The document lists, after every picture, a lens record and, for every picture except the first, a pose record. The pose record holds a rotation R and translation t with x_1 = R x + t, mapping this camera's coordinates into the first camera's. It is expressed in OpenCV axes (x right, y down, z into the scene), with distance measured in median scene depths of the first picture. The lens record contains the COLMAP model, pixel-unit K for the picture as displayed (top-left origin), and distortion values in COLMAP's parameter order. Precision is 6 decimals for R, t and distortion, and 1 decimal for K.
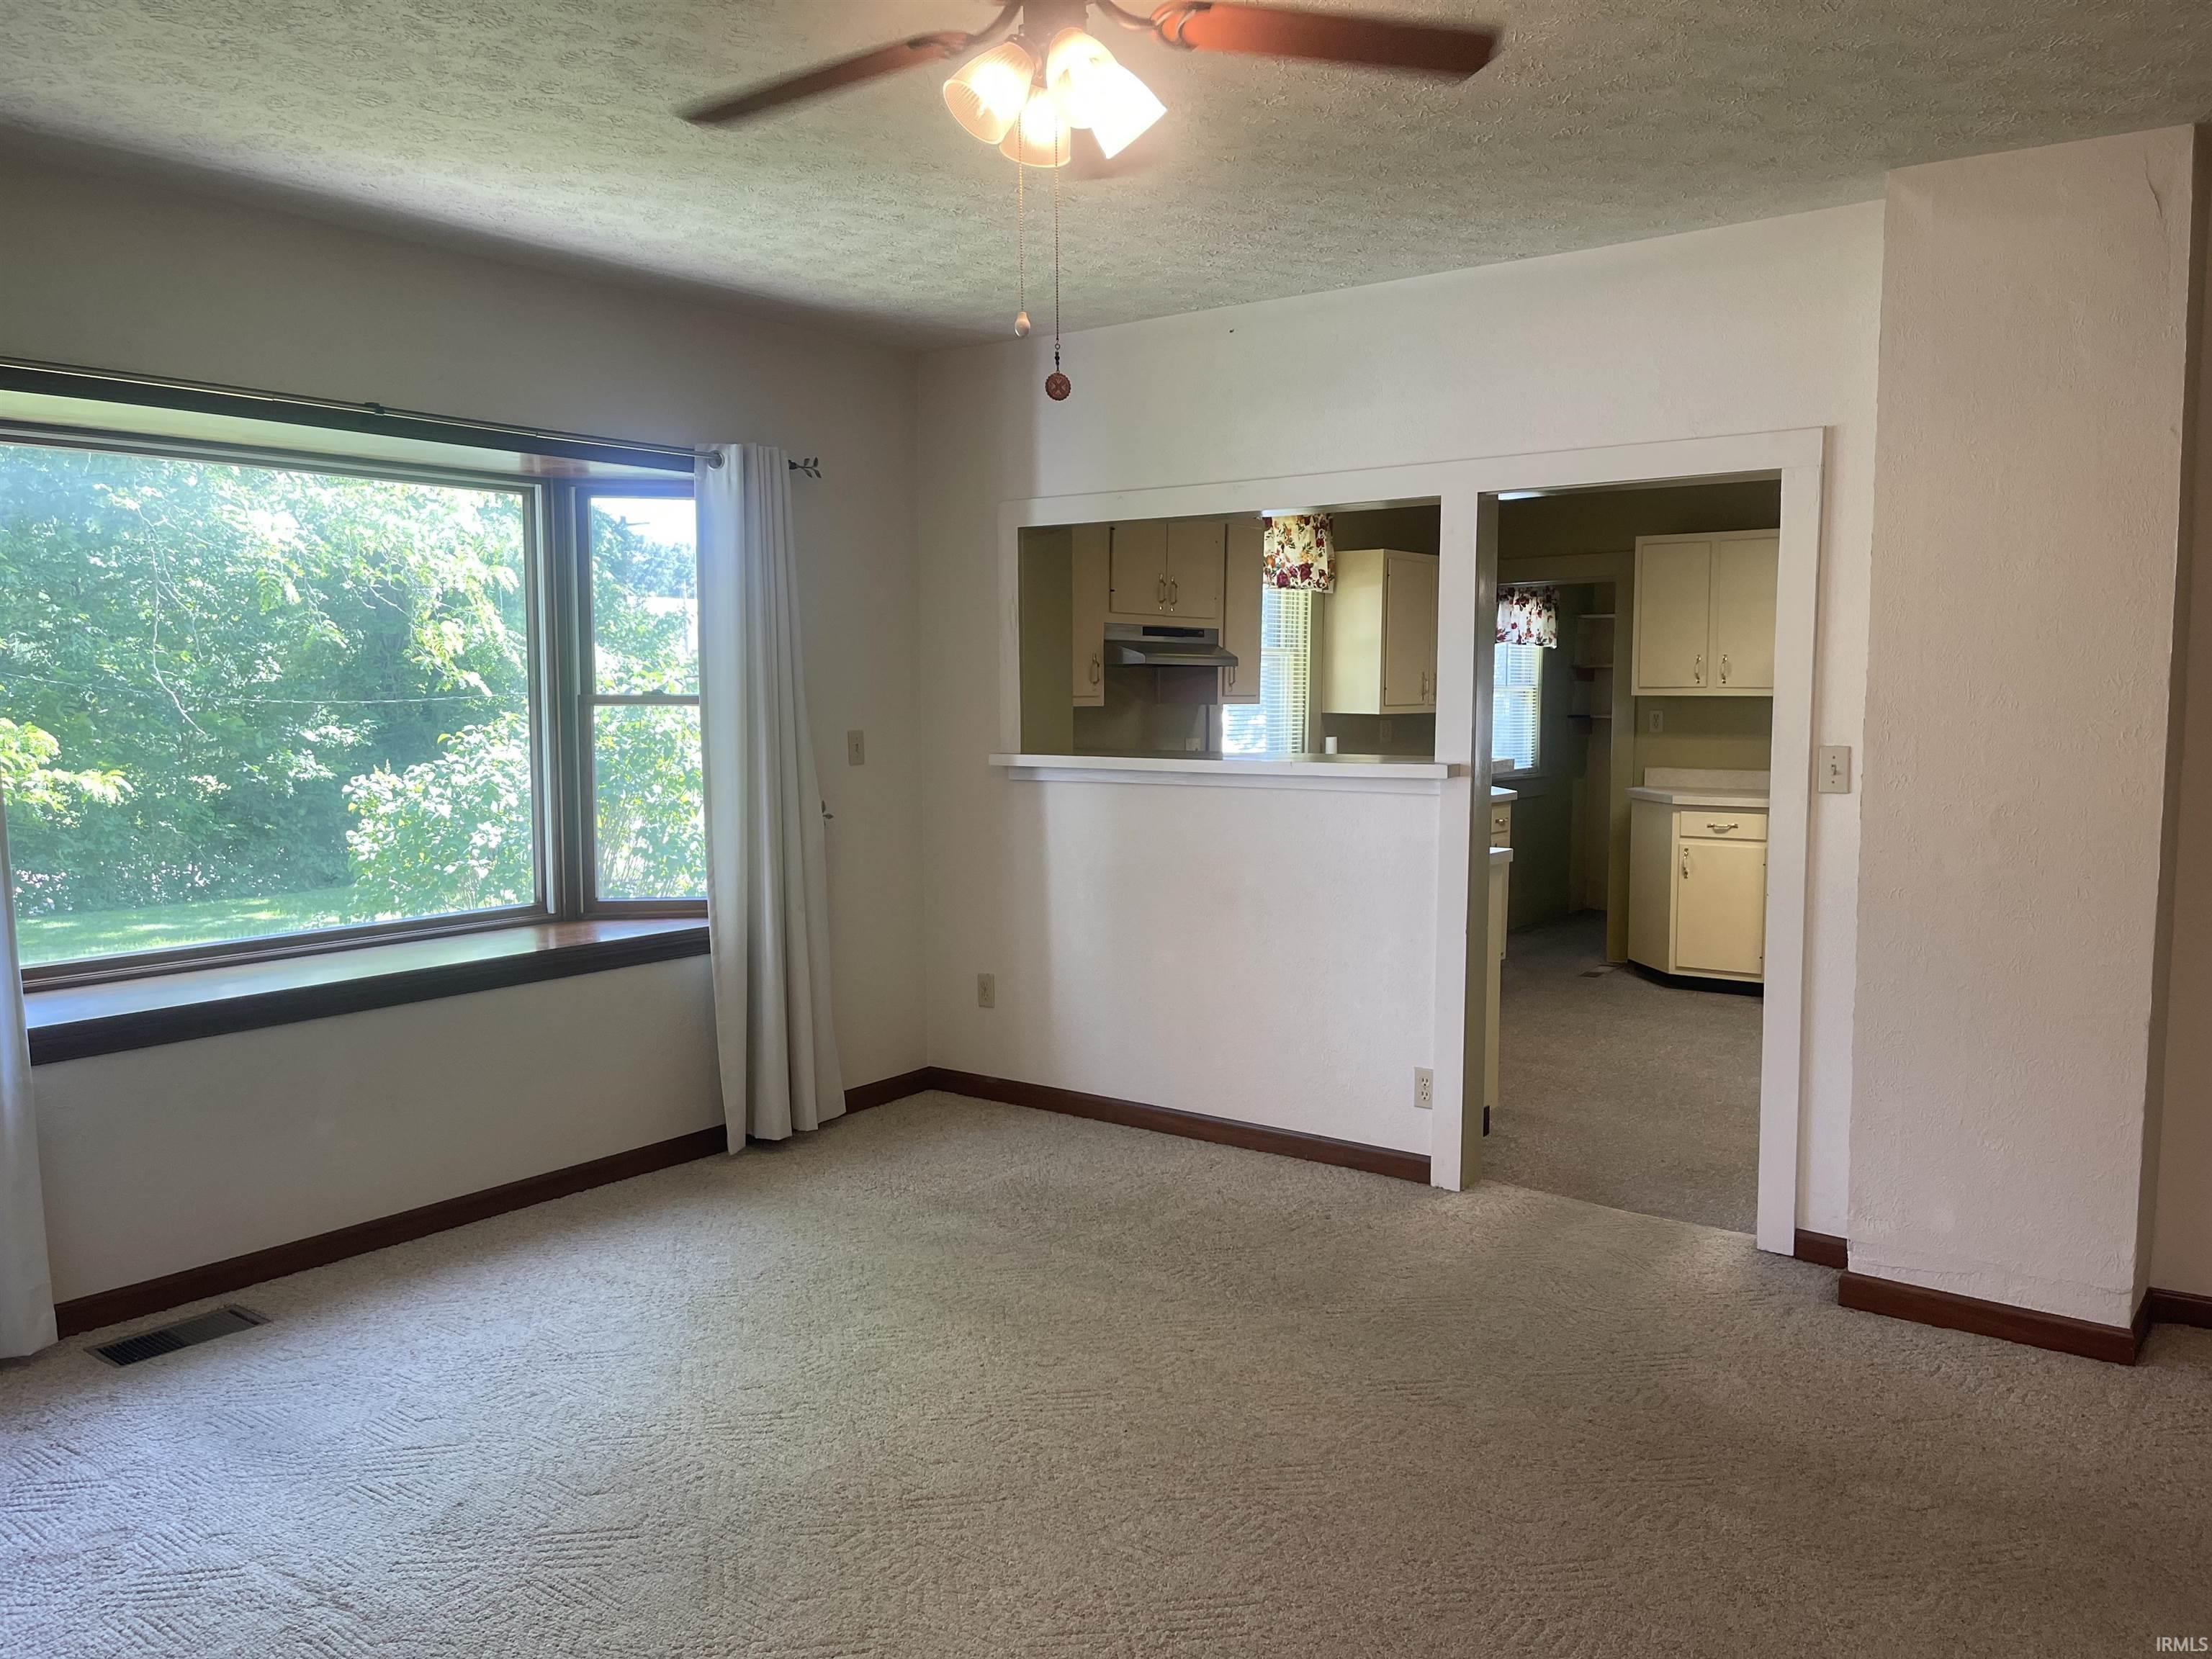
lens RADIAL K [[1665.1, 0, 1124.2], [0, 1665.1, 839.7], [0, 0, 1]] dist [0.045979, -0.025667]
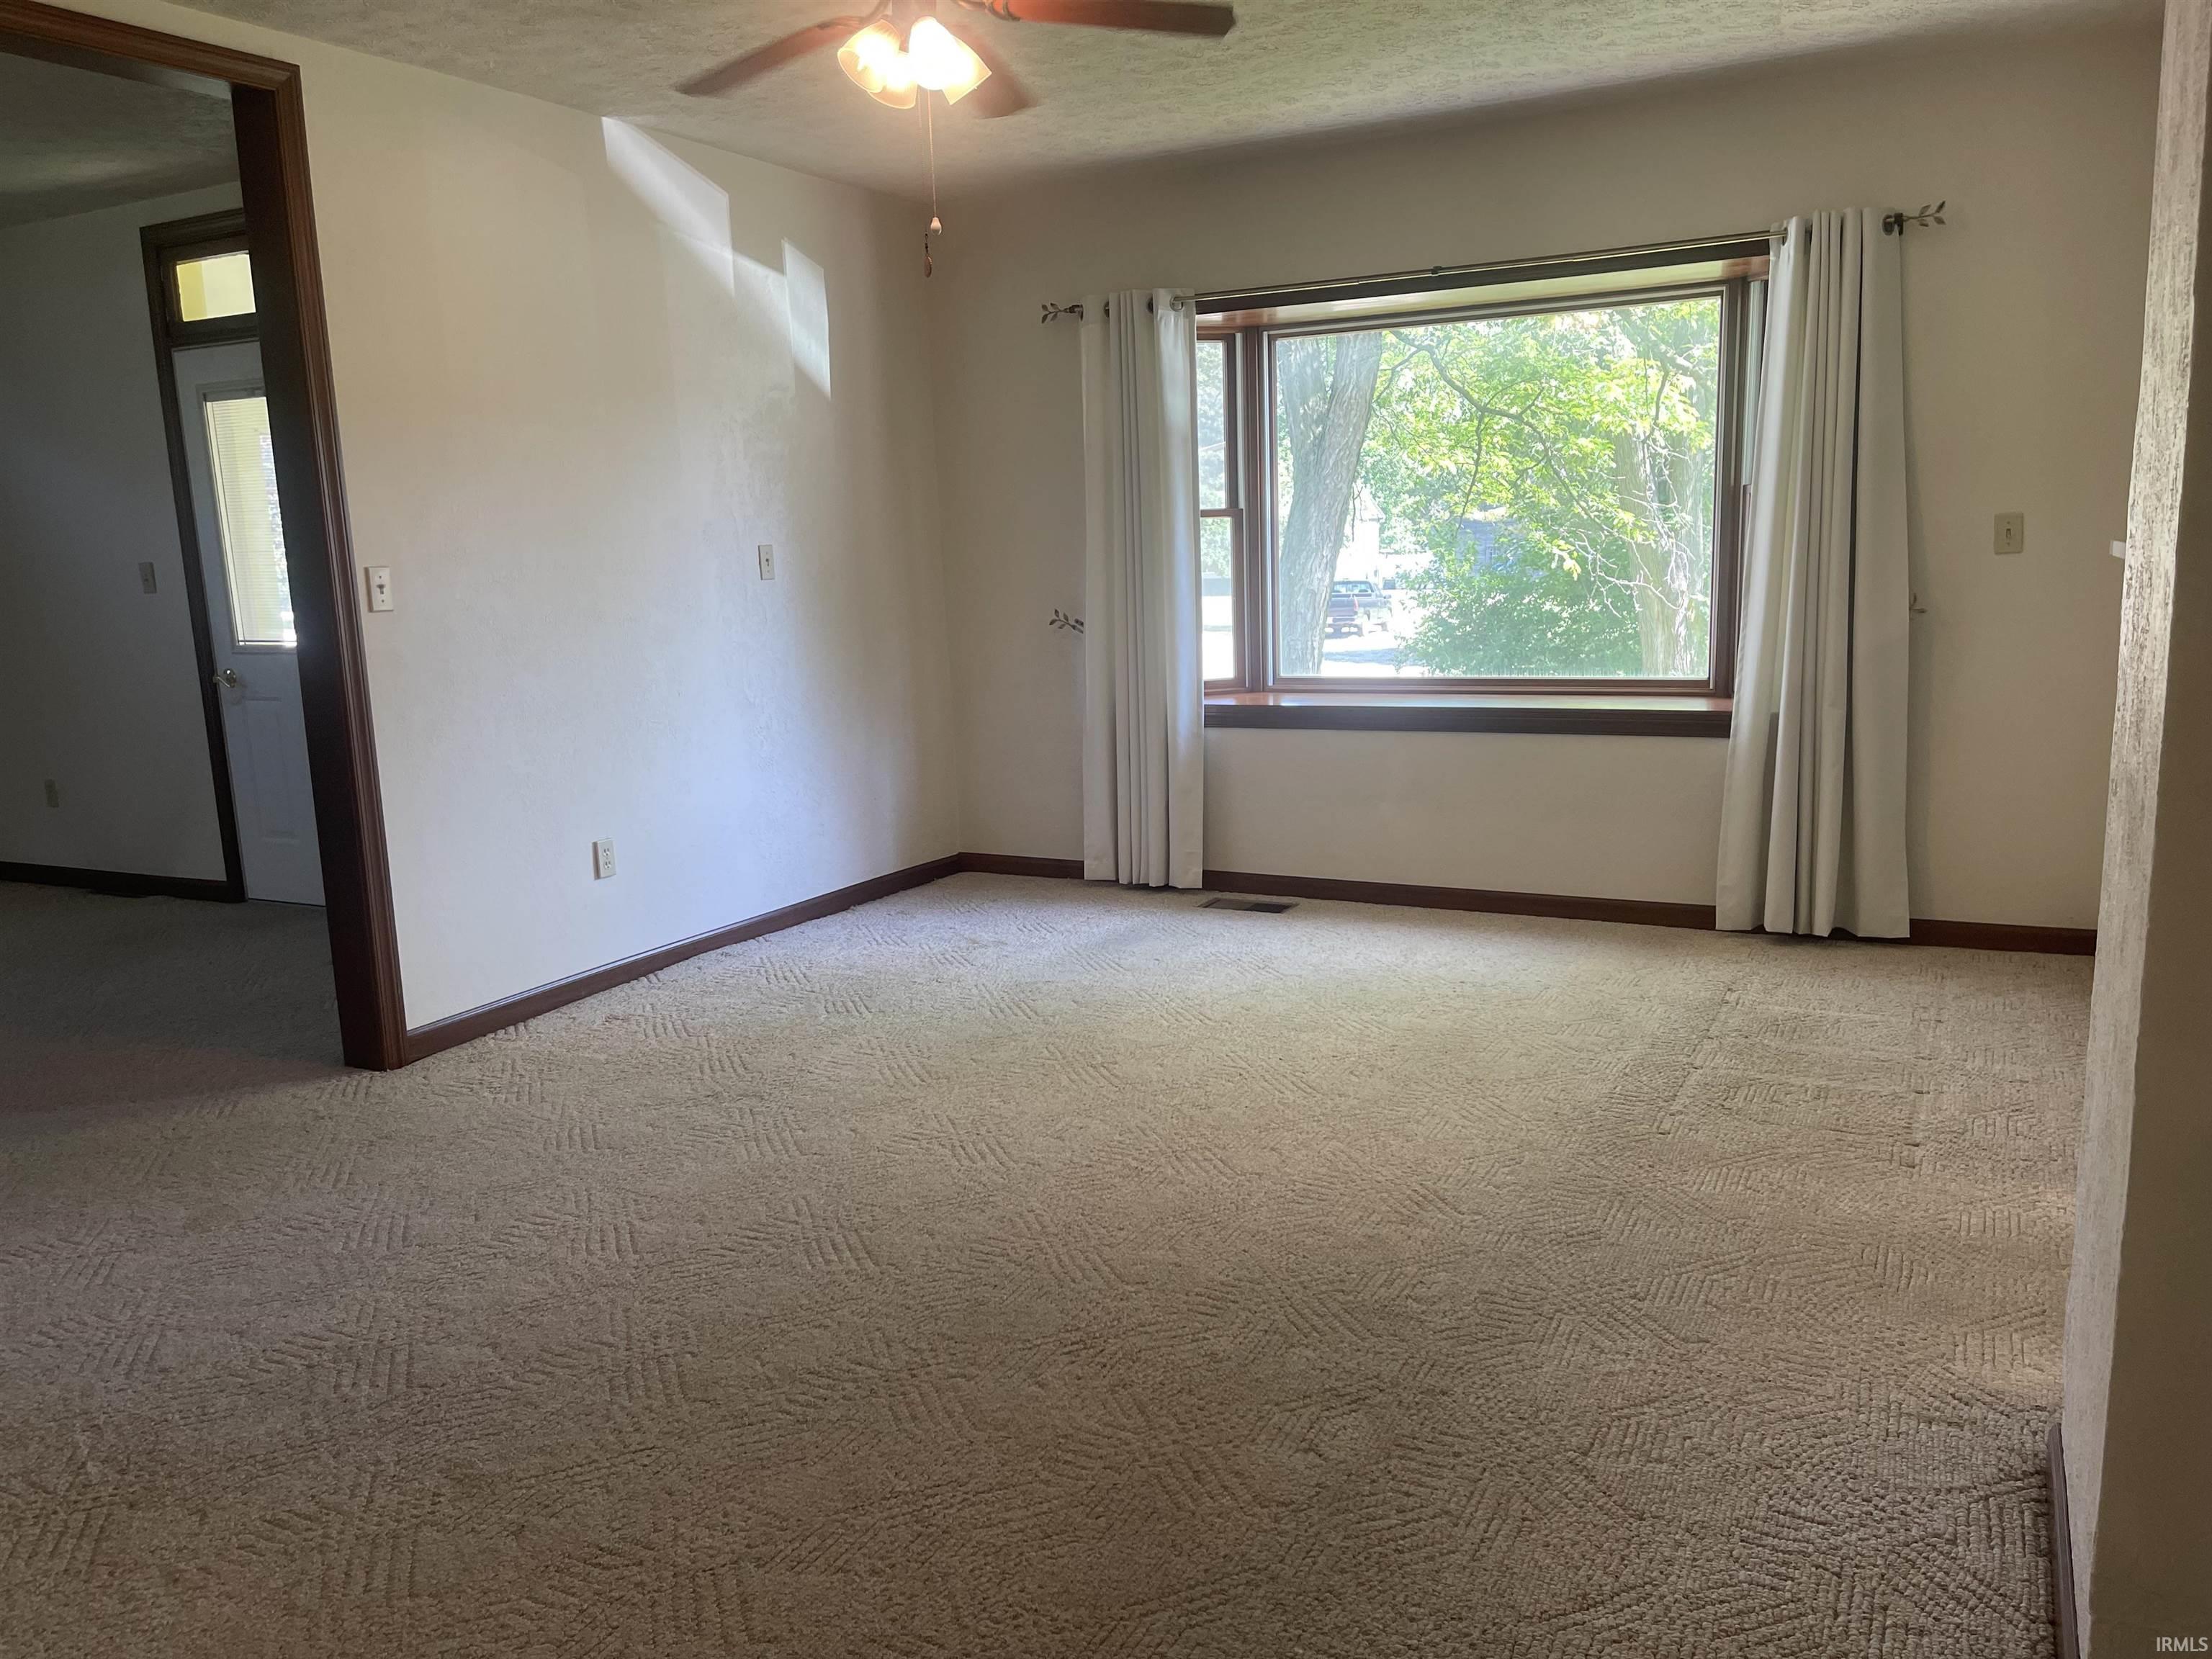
lens RADIAL K [[1665.1, 0, 1118.0], [0, 1665.1, 818.4], [0, 0, 1]] dist [0.045979, -0.025667]
pose [[0.170719, 0.156108, -0.972875, 0.843771], [-0.069619, 0.986813, 0.146128, -0.007489], [0.982857, 0.042783, 0.179336, 0.538773]]
